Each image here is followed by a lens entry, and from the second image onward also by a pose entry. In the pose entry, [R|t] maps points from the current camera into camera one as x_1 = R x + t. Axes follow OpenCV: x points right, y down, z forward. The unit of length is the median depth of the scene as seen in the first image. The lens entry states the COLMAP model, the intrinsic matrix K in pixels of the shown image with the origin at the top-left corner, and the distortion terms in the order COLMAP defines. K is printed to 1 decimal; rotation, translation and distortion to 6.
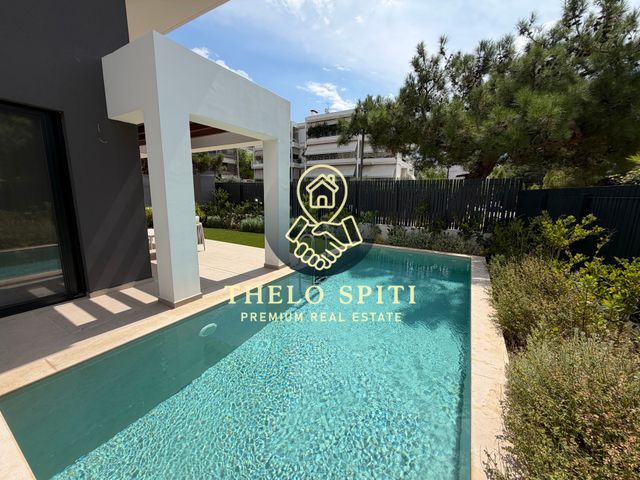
lens RADIAL K [[255.7, 0, 319.5], [0, 255.7, 239.7], [0, 0, 1]] dist [-0.001010, -0.000377]
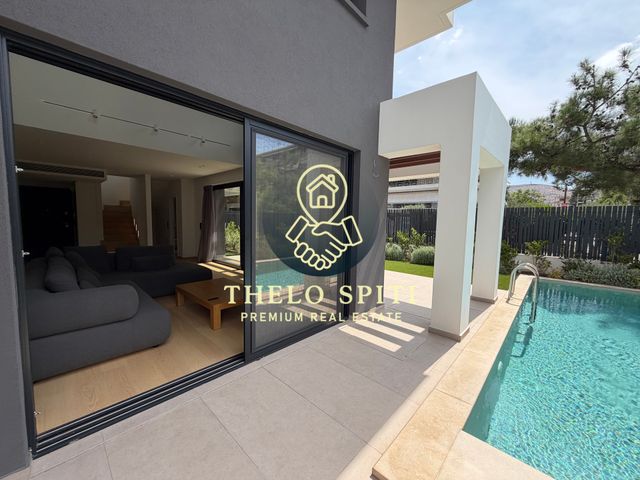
lens RADIAL K [[255.7, 0, 319.9], [0, 255.7, 238.9], [0, 0, 1]] dist [-0.001010, -0.000377]
pose [[0.975844, 0.020068, -0.217543, -0.356728], [-0.041483, 0.994677, -0.094323, -0.001353], [0.214492, 0.101069, 0.971482, -0.034955]]
